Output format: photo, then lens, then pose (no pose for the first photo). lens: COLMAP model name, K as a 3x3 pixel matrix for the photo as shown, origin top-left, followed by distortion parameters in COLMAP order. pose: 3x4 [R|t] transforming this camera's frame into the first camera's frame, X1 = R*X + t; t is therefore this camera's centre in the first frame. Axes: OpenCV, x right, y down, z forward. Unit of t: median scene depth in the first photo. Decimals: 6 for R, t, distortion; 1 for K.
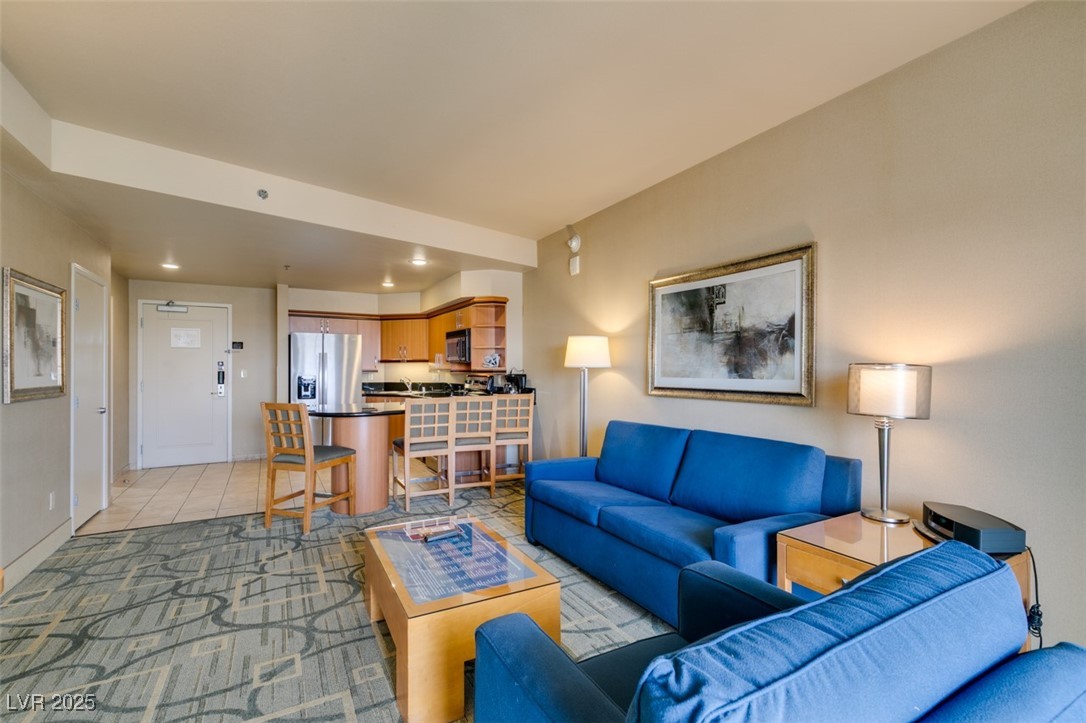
lens RADIAL K [[485.9, 0, 544.0], [0, 485.9, 368.7], [0, 0, 1]] dist [0.003580, -0.001972]
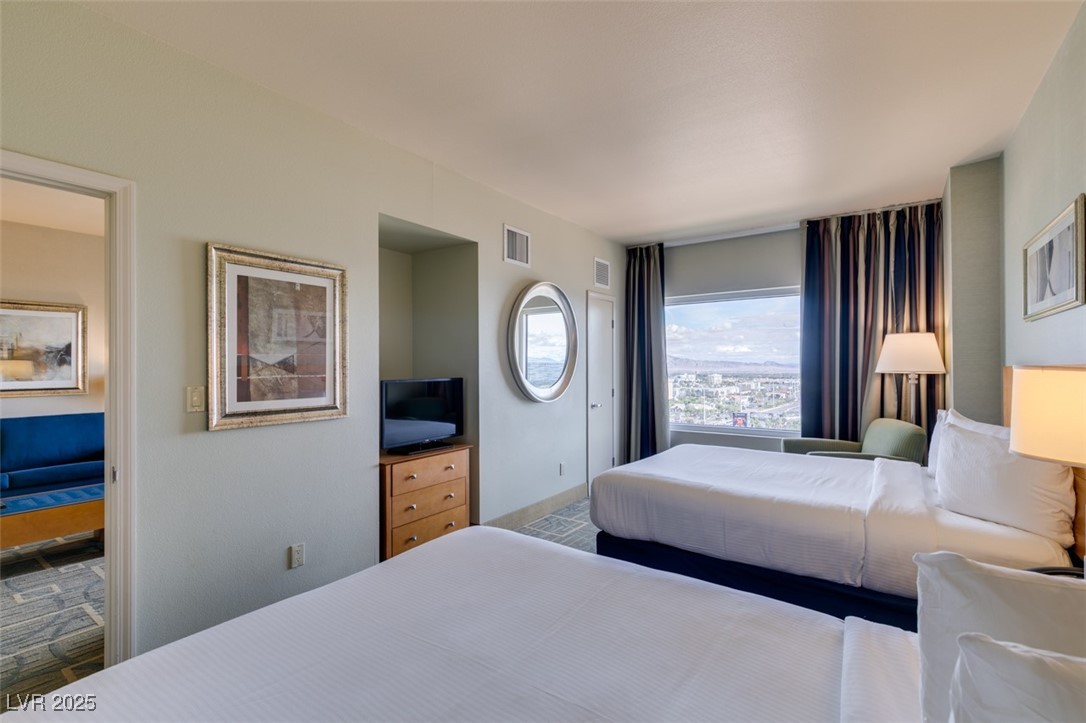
lens RADIAL K [[485.9, 0, 543.7], [0, 485.9, 366.8], [0, 0, 1]] dist [0.003580, -0.001972]
pose [[-0.433186, -0.000969, 0.901304, -1.380205], [0.000681, 0.999999, 0.001402, -0.020298], [-0.901304, 0.001221, -0.433185, 0.163463]]
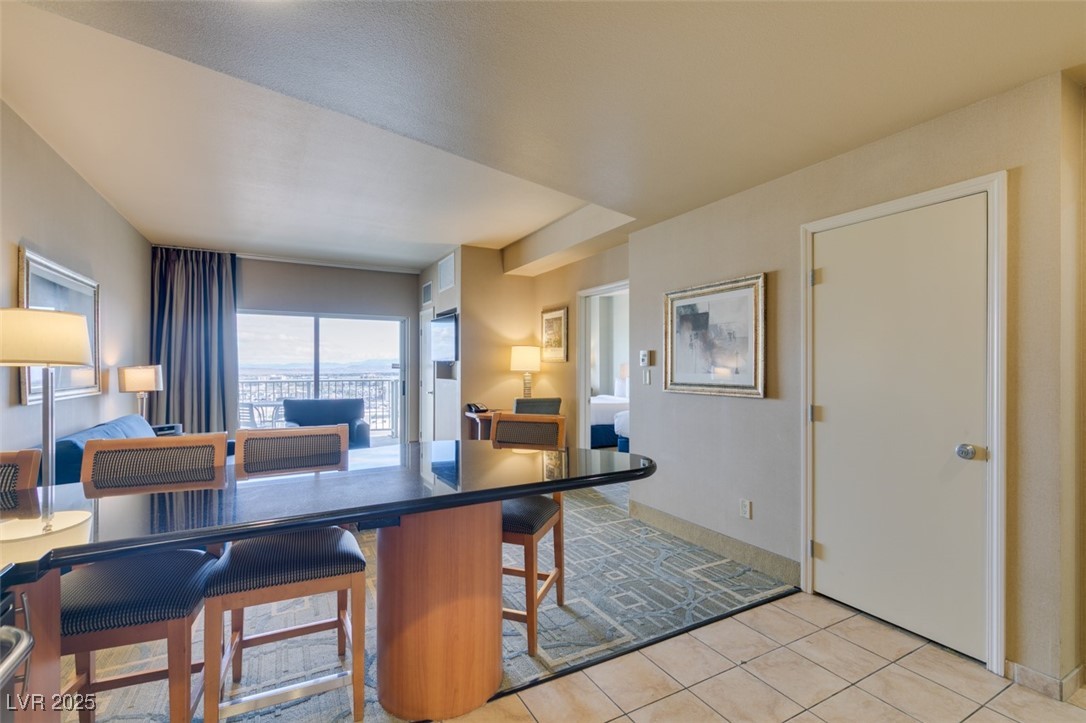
lens RADIAL K [[485.9, 0, 540.7], [0, 485.9, 363.3], [0, 0, 1]] dist [0.003580, -0.001972]
pose [[-0.999863, 0.003322, 0.016209, -0.585639], [0.003232, 0.999979, -0.005602, -0.001070], [-0.016227, -0.005548, -0.999853, 1.779686]]
